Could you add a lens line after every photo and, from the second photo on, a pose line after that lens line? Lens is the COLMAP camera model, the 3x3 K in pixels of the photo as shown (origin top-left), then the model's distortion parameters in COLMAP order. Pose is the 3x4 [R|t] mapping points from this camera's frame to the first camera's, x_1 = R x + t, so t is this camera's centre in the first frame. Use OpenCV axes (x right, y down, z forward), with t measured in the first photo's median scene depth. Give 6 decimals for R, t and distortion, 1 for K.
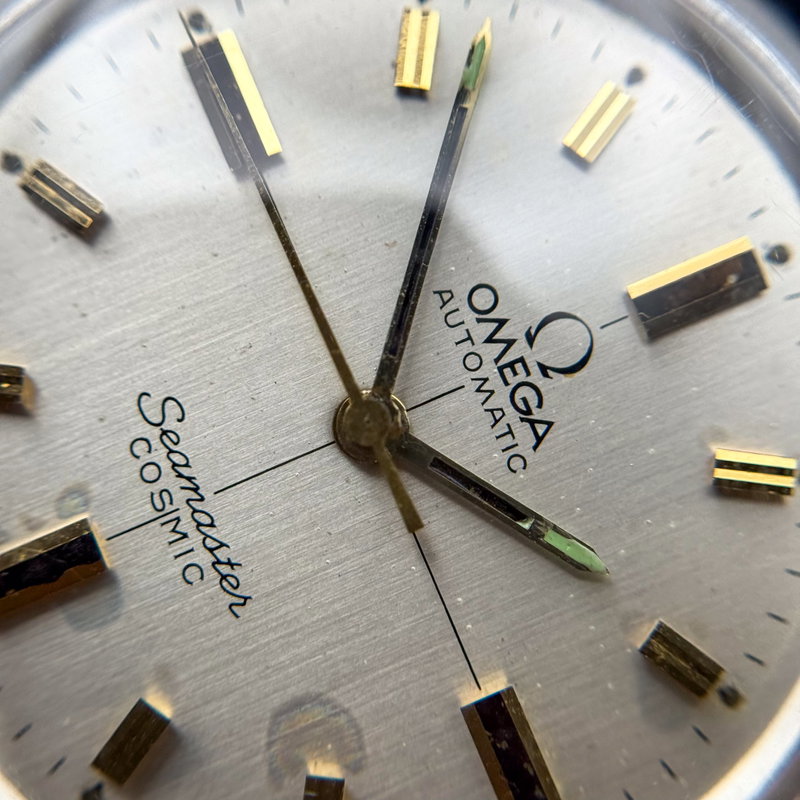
lens RADIAL K [[1951.1, 0, 398.8], [0, 1951.1, 392.7], [0, 0, 1]] dist [0.794763, -0.024449]
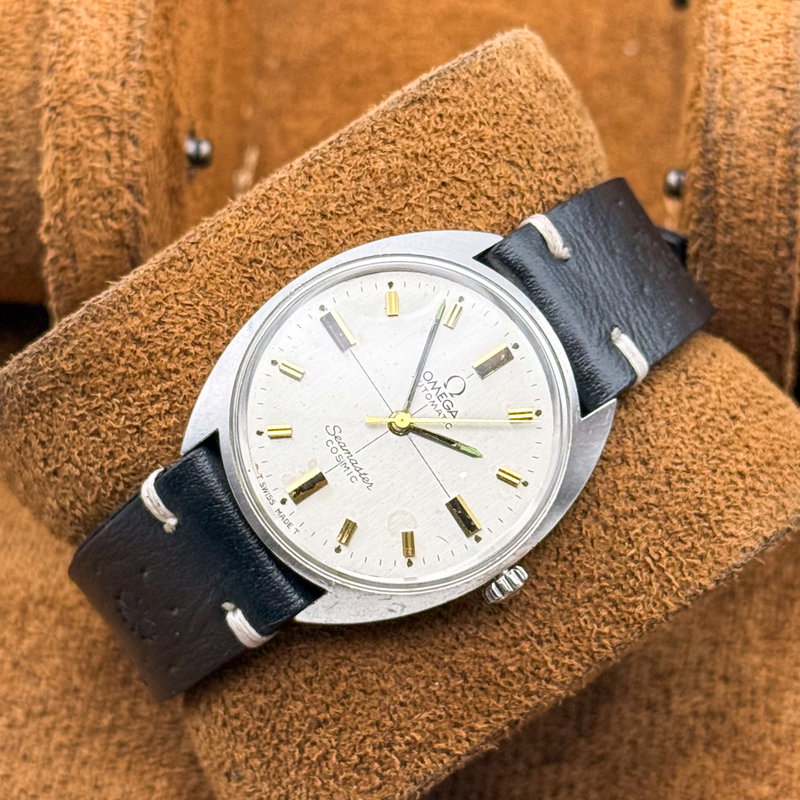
lens RADIAL K [[2680.6, 0, 400.0], [0, 2680.6, 400.0], [0, 0, 1]] dist [0.066150, 0.575323]
pose [[0.982046, -0.184409, 0.039732, -0.177111], [0.185178, 0.982565, -0.016598, 0.051895], [-0.035978, 0.023658, 0.999073, -3.252531]]
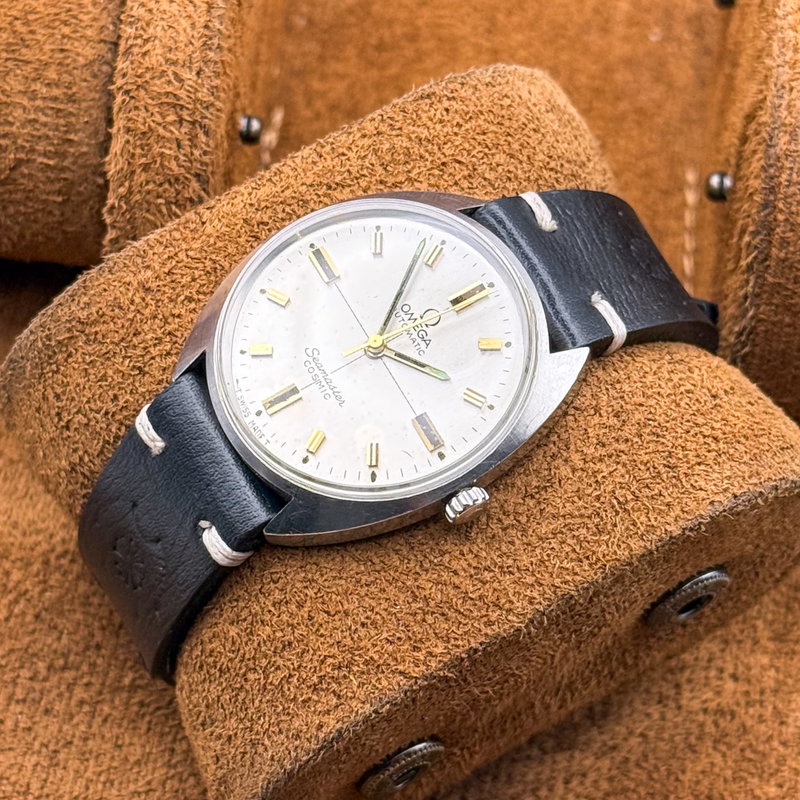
lens RADIAL K [[2680.6, 0, 400.0], [0, 2680.6, 400.0], [0, 0, 1]] dist [0.066150, 0.575323]
pose [[0.990101, -0.132838, -0.045319, 0.216301], [0.110847, 0.938119, -0.328095, 1.568595], [0.086098, 0.319823, 0.943557, -3.183766]]
